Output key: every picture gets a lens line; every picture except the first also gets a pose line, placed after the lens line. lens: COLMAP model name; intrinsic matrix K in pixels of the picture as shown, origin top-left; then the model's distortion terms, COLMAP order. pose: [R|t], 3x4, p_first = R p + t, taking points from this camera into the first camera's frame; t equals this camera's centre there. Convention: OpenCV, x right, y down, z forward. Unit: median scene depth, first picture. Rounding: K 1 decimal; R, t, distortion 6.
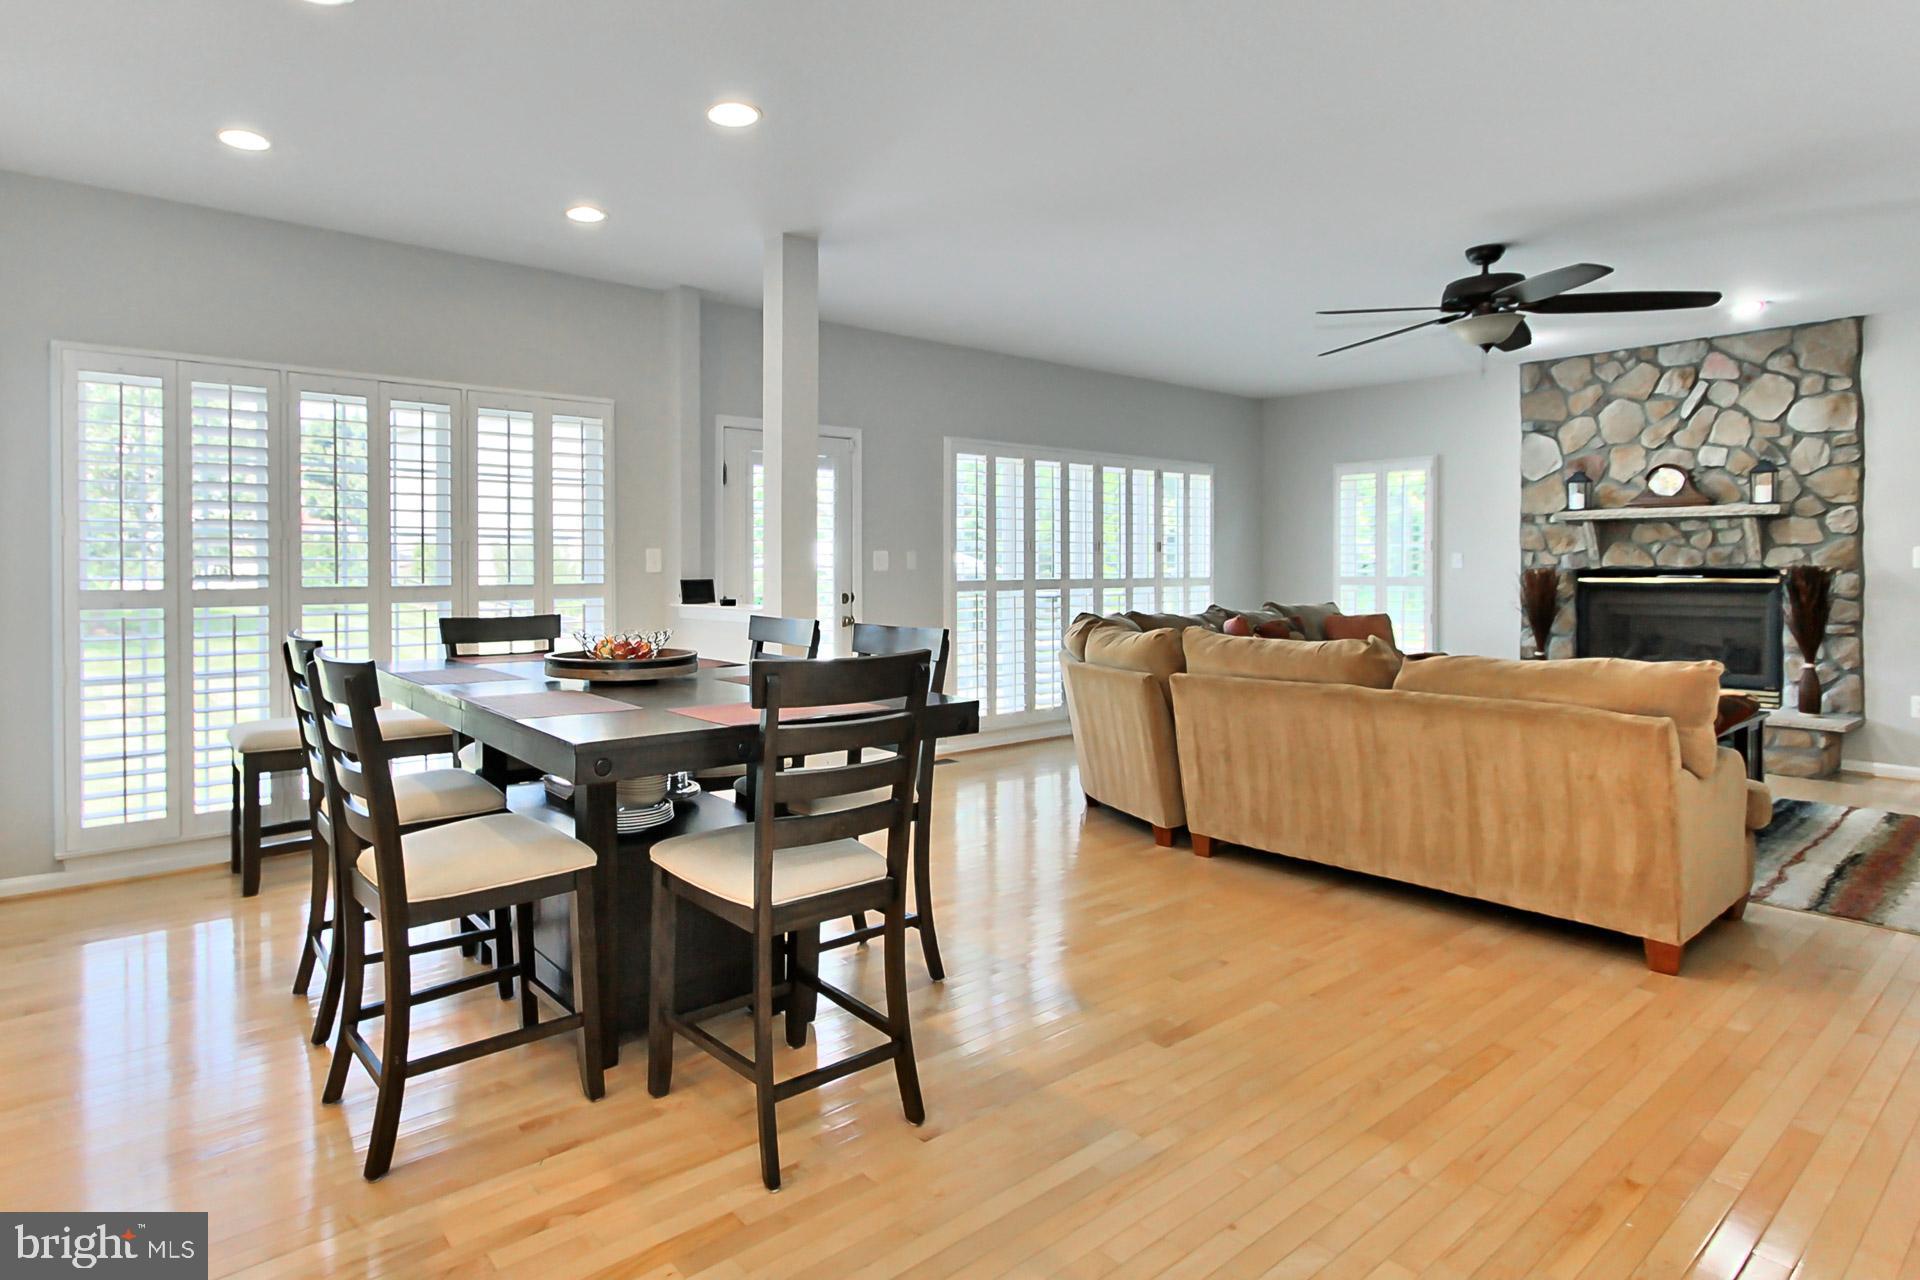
lens RADIAL K [[1033.0, 0, 816.9], [0, 1033.0, 575.1], [0, 0, 1]] dist [0.001583, 0.007415]
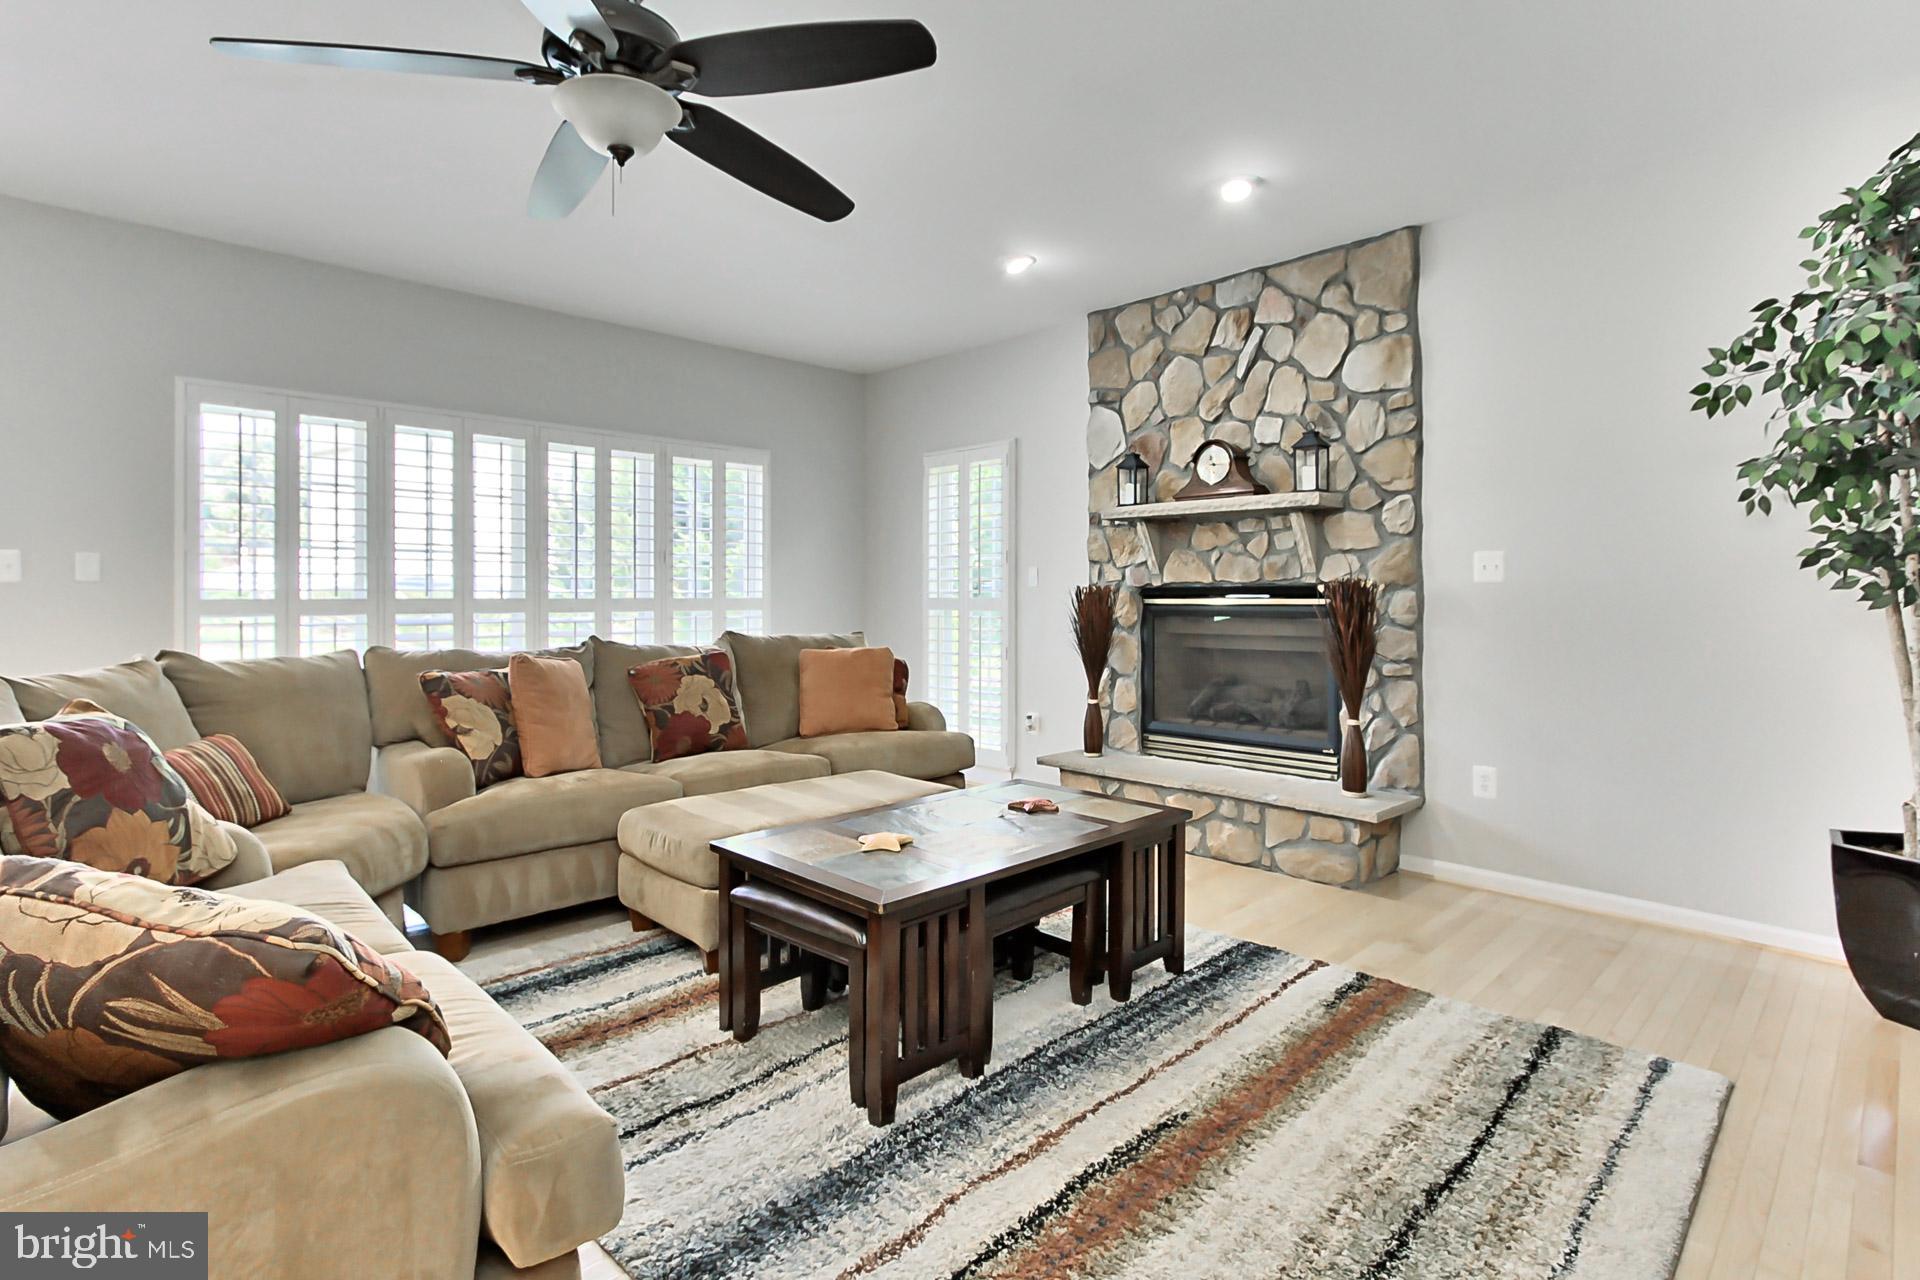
lens RADIAL K [[832.2, 0, 1058.6], [0, 832.2, 596.4], [0, 0, 1]] dist [-0.004387, -0.002992]
pose [[0.993193, 0.001060, 0.116473, 0.653029], [-0.001082, 0.999999, 0.000131, 0.001943], [-0.116473, -0.000256, 0.993194, 0.442554]]
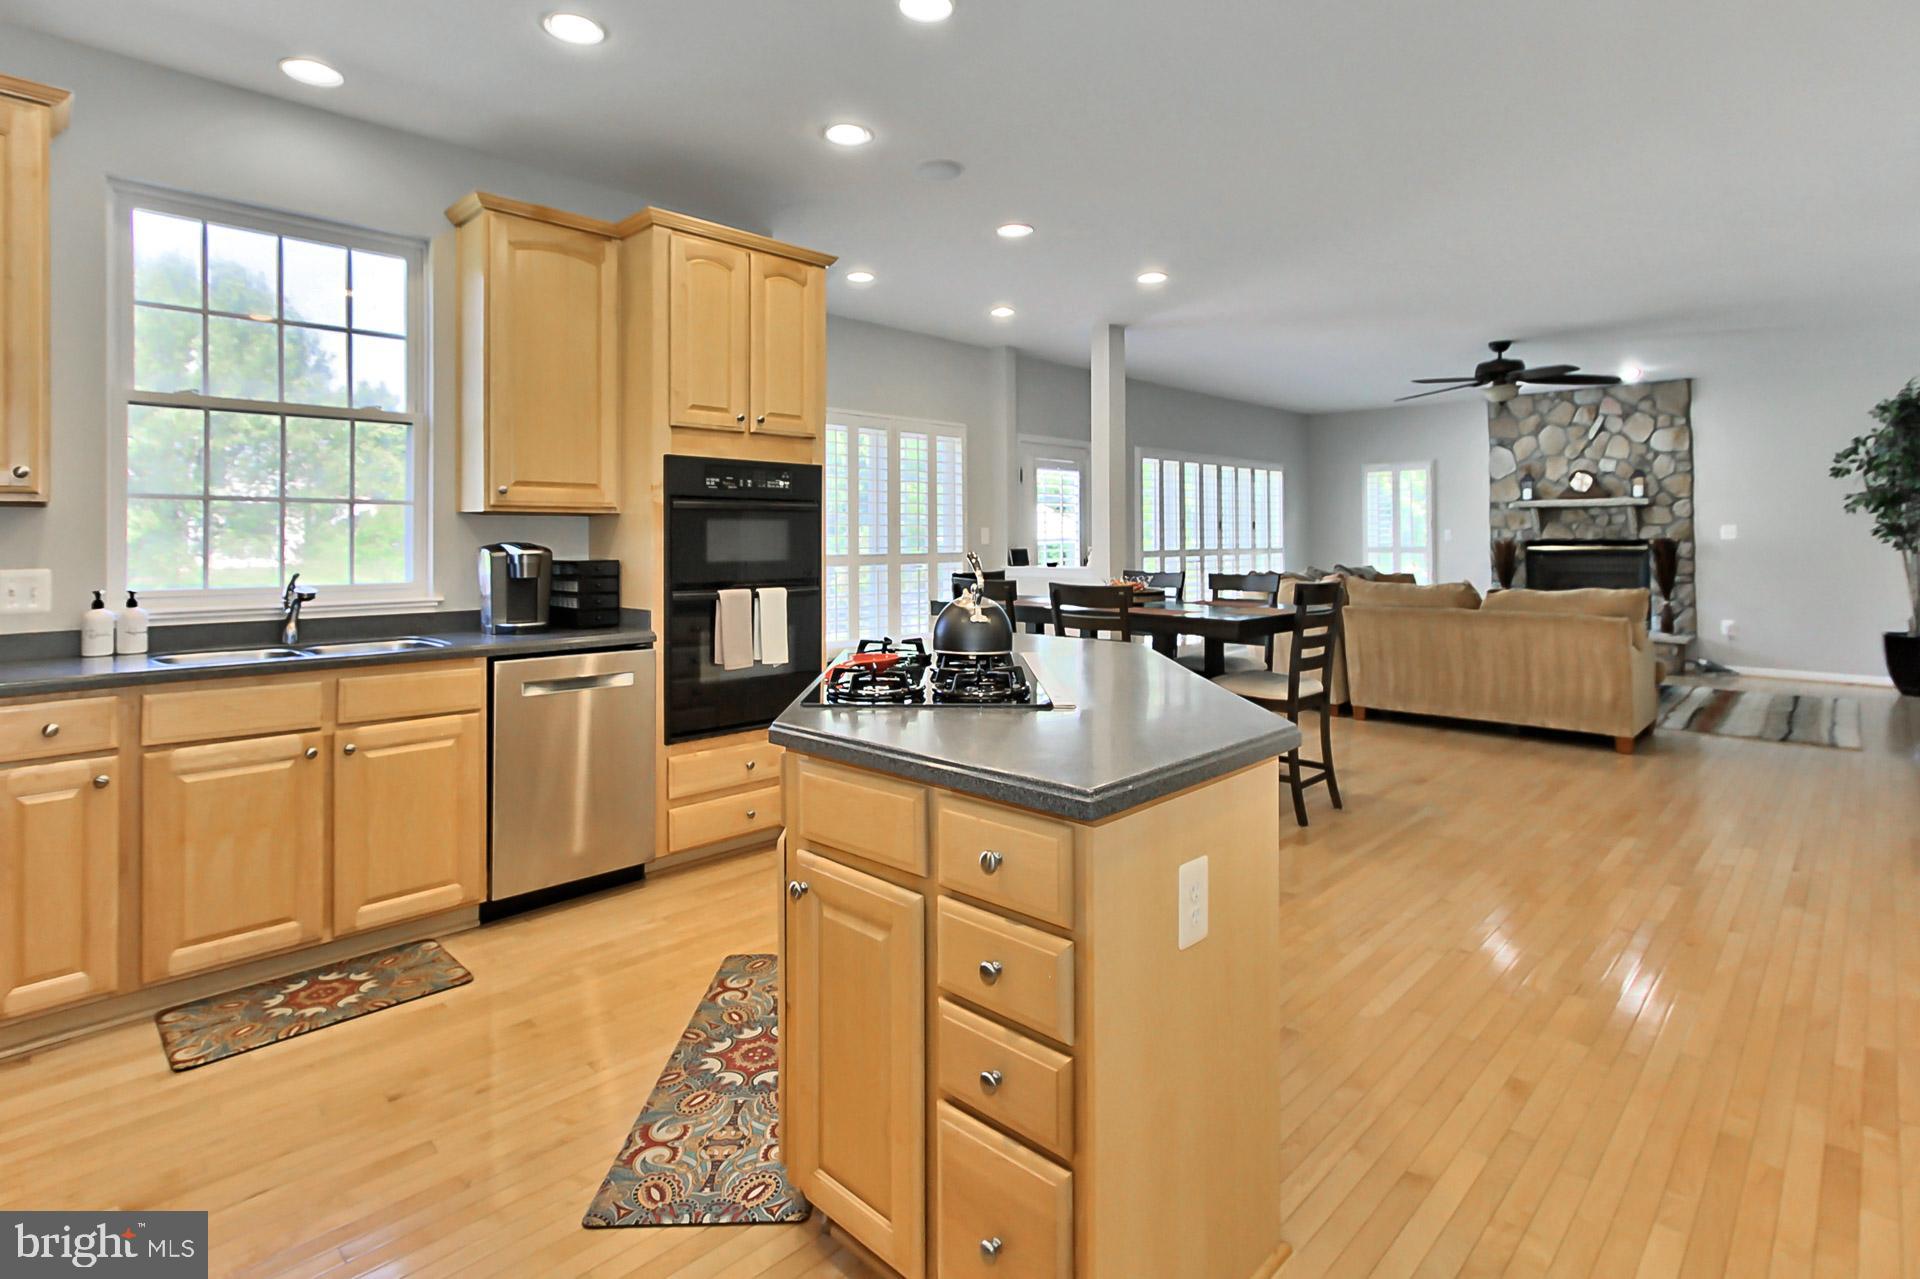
lens RADIAL K [[1033.0, 0, 955.9], [0, 1033.0, 525.9], [0, 0, 1]] dist [0.001583, 0.007415]
pose [[0.983266, -0.000592, 0.182176, -0.342244], [0.004436, 0.999776, -0.020691, 0.000131], [-0.182123, 0.021153, 0.983048, -0.302509]]
